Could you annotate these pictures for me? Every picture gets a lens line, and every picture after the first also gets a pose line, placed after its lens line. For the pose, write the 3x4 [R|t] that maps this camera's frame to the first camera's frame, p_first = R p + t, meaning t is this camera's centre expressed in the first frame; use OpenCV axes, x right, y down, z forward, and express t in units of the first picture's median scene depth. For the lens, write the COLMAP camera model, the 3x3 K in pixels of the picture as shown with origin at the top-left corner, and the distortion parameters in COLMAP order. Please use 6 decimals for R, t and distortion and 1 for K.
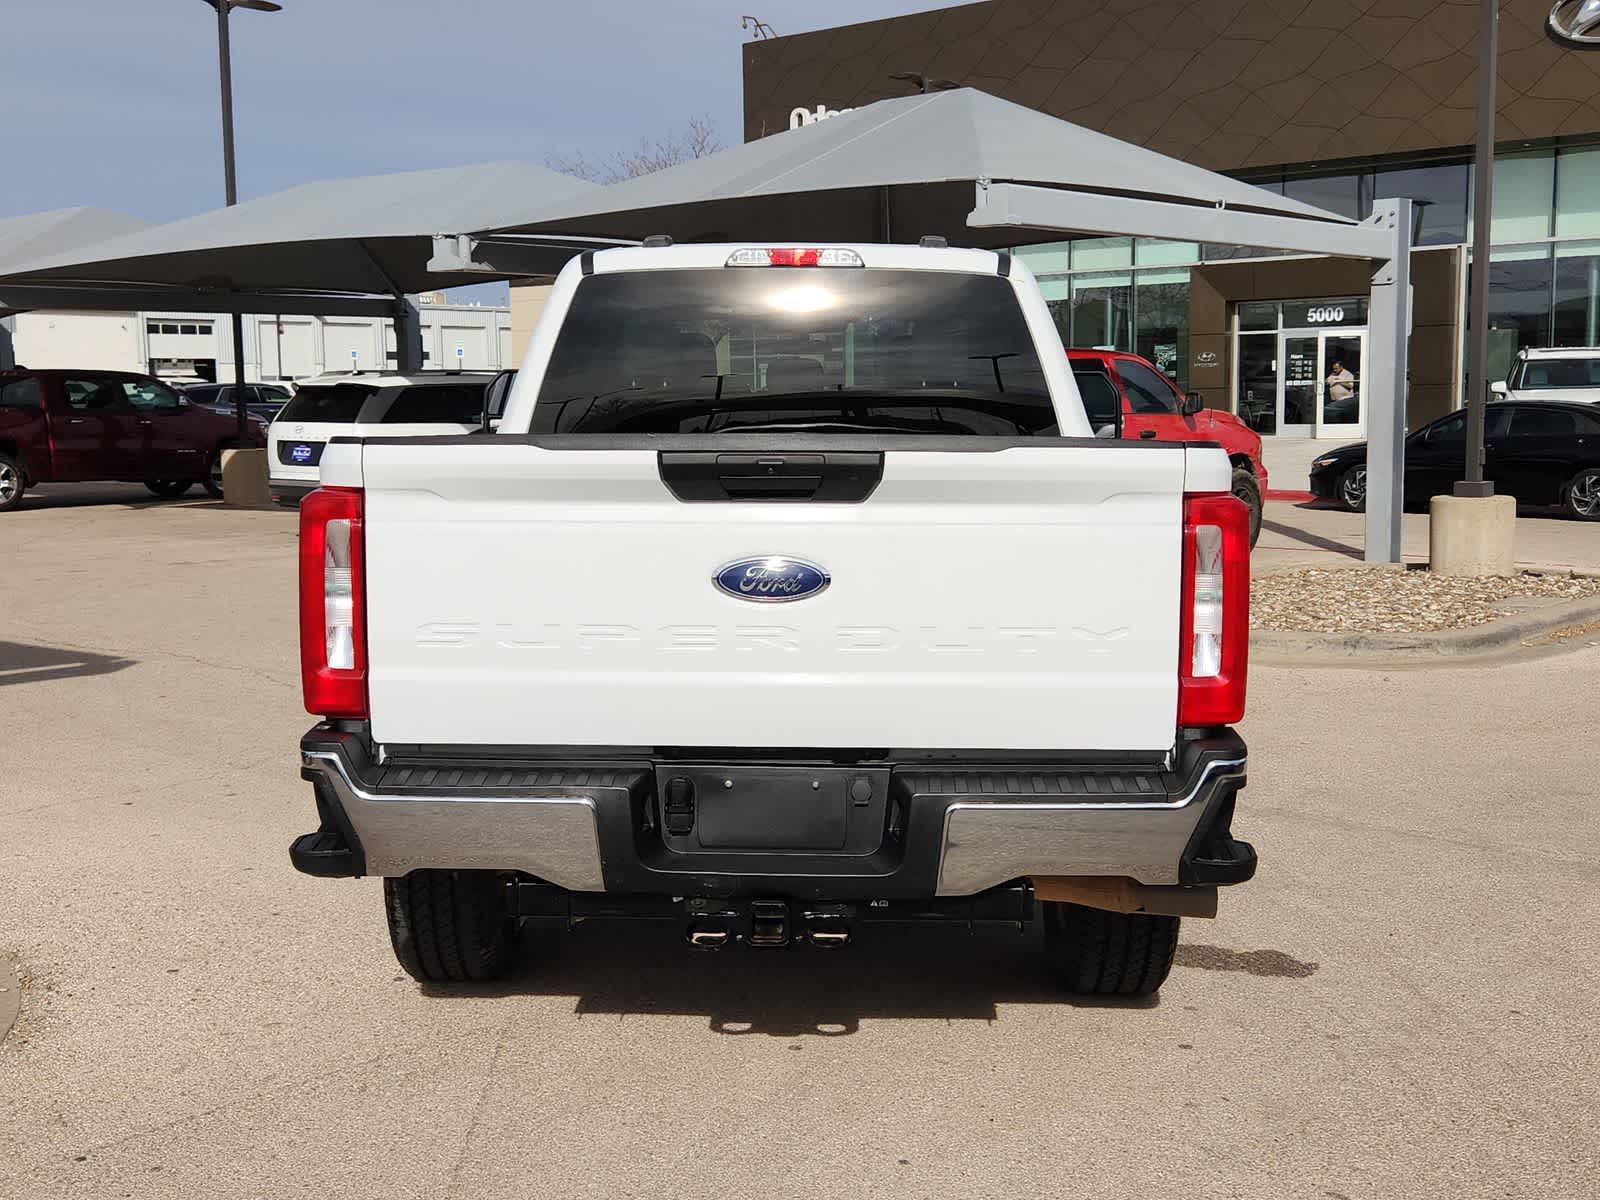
lens RADIAL K [[1796.2, 0, 802.5], [0, 1796.2, 607.2], [0, 0, 1]] dist [0.071312, 0.000000]
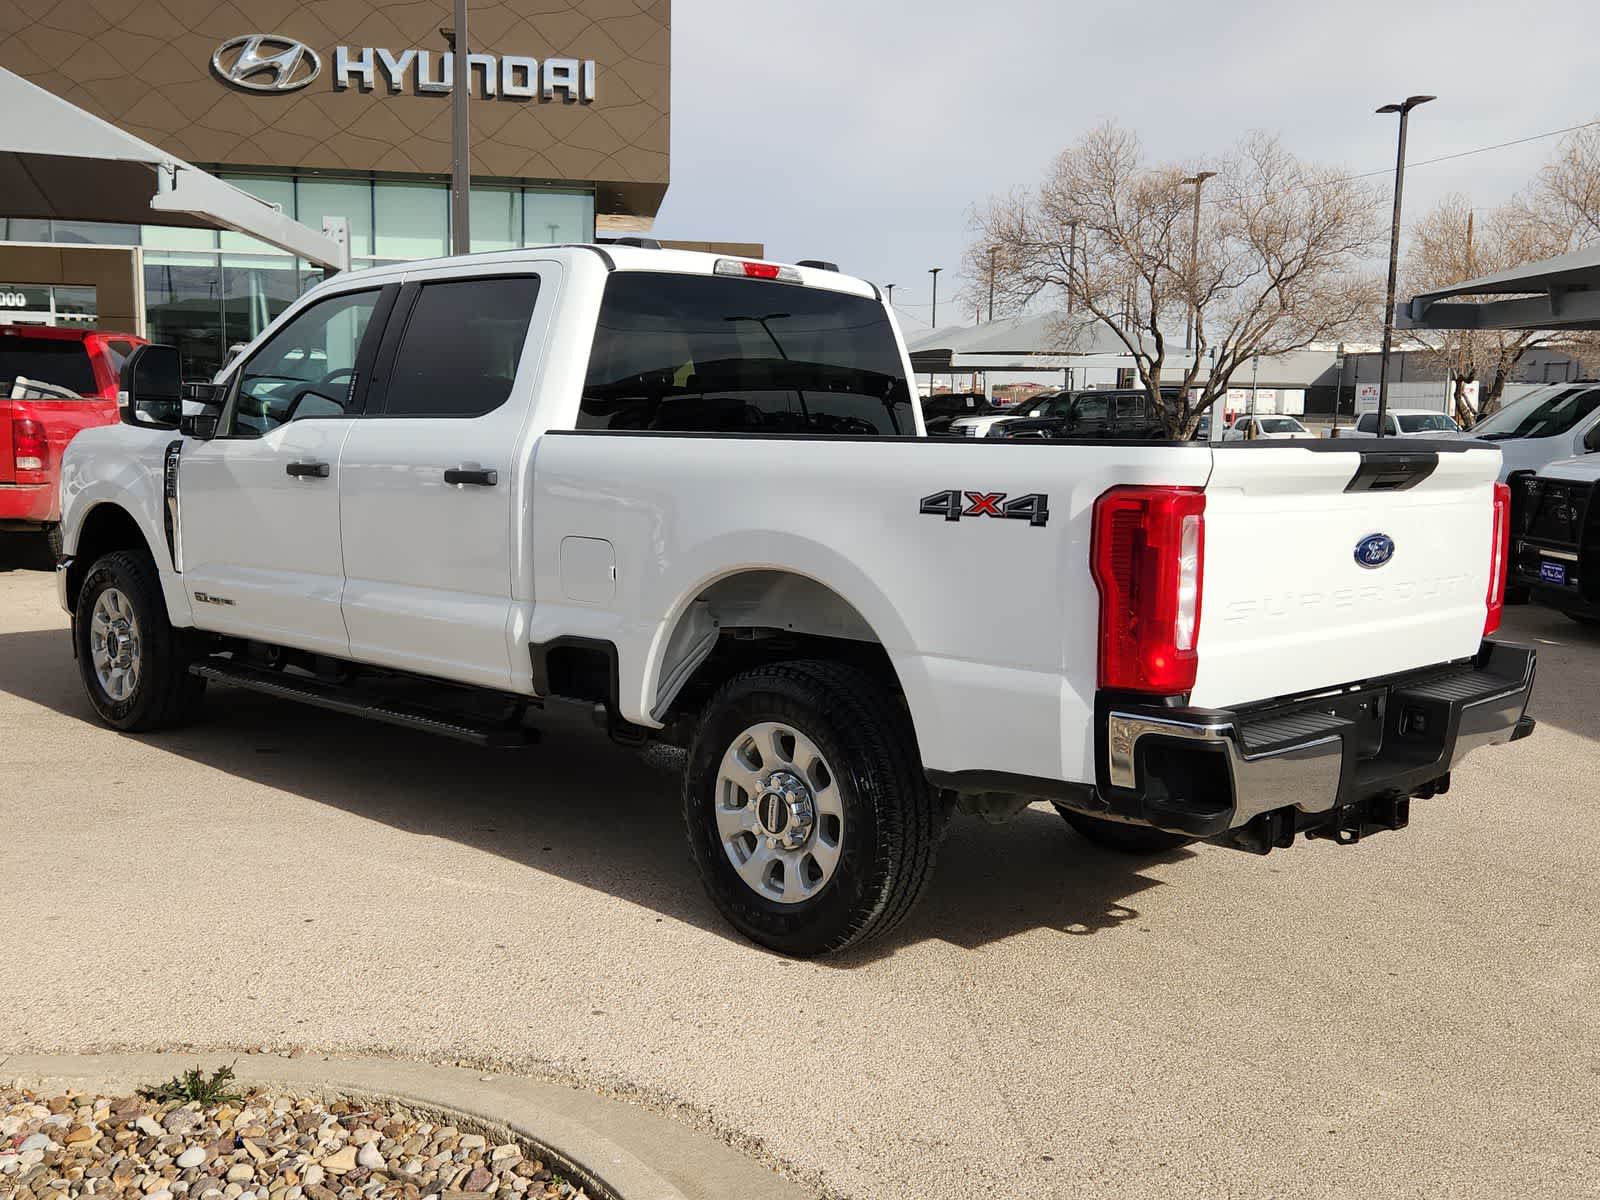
lens RADIAL K [[1549.9, 0, 774.1], [0, 1549.9, 623.3], [0, 0, 1]] dist [0.052953, 0.000000]
pose [[0.702423, -0.079731, 0.707280, -0.864949], [0.052857, 0.996805, 0.059875, -0.042911], [-0.709794, -0.004672, 0.704393, 0.393488]]
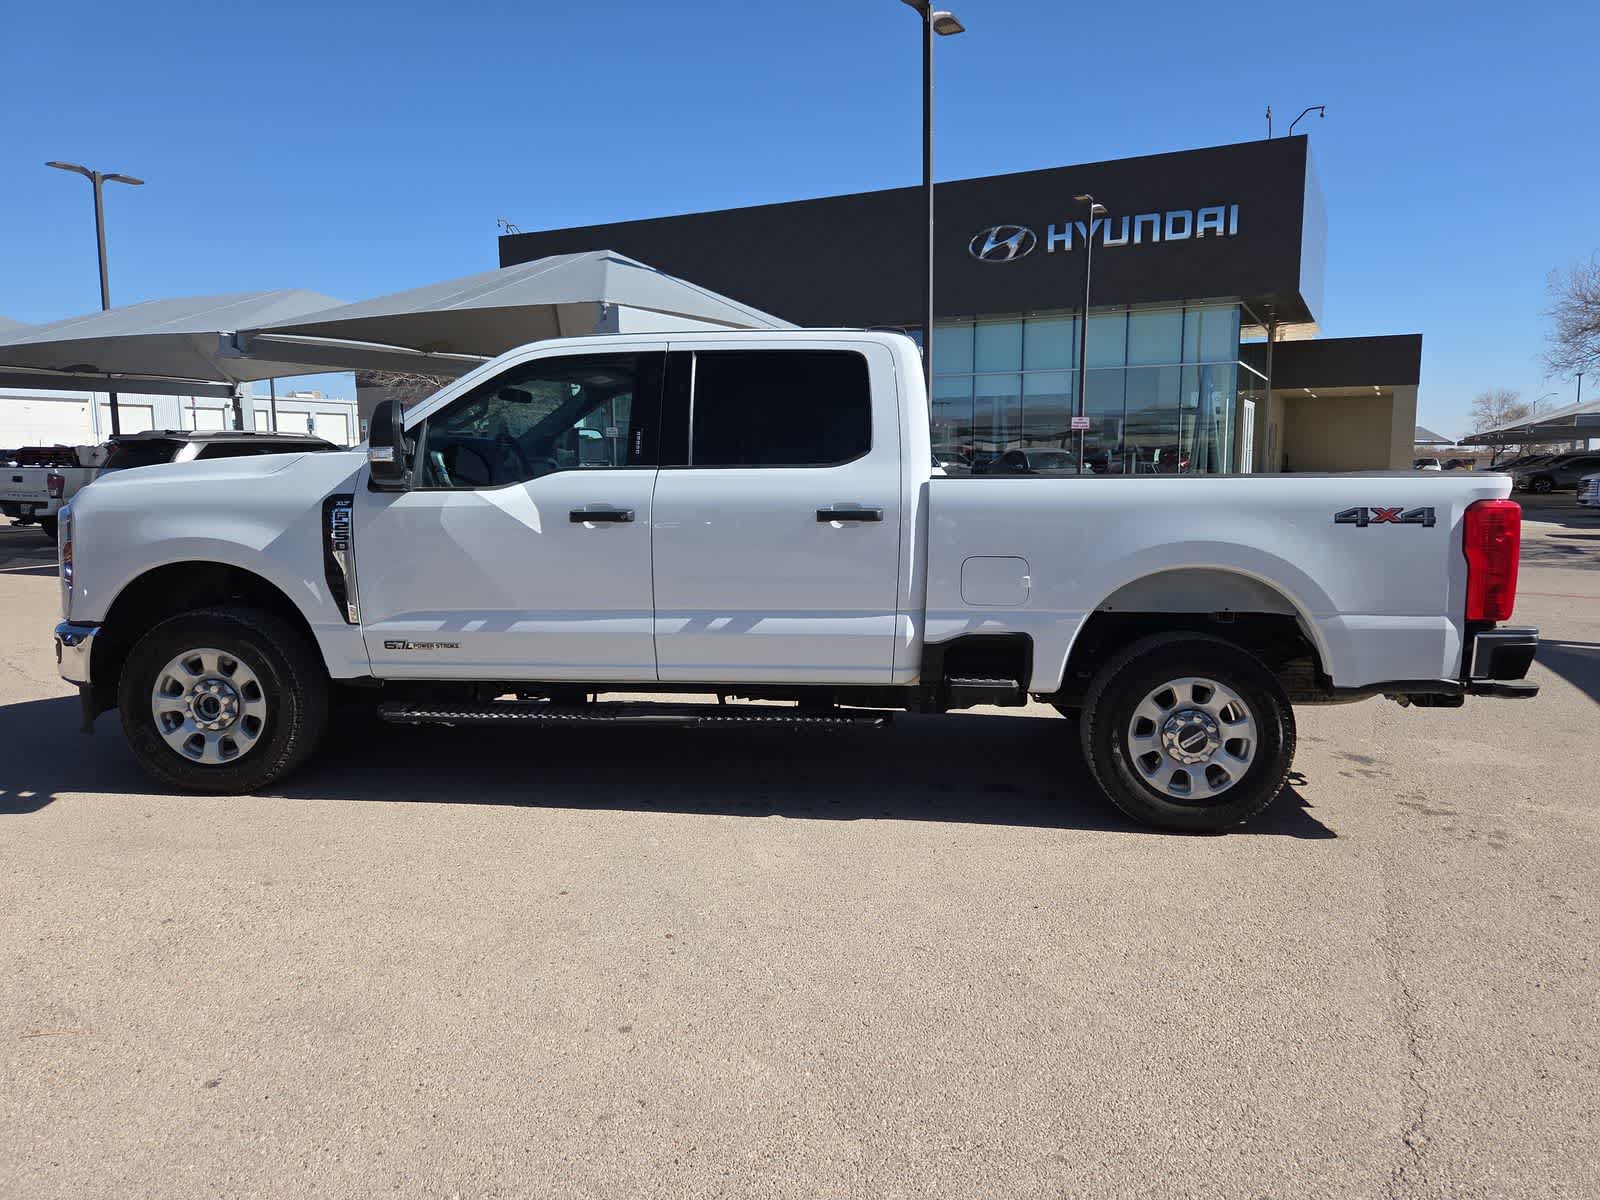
lens RADIAL K [[1076.5, 0, 763.9], [0, 1076.5, 597.4], [0, 0, 1]] dist [0.029190, 0.001690]
pose [[0.117574, -0.121811, 0.985565, -1.193968], [0.094574, 0.989311, 0.110992, -0.138714], [-0.988551, 0.080159, 0.127837, 1.350341]]
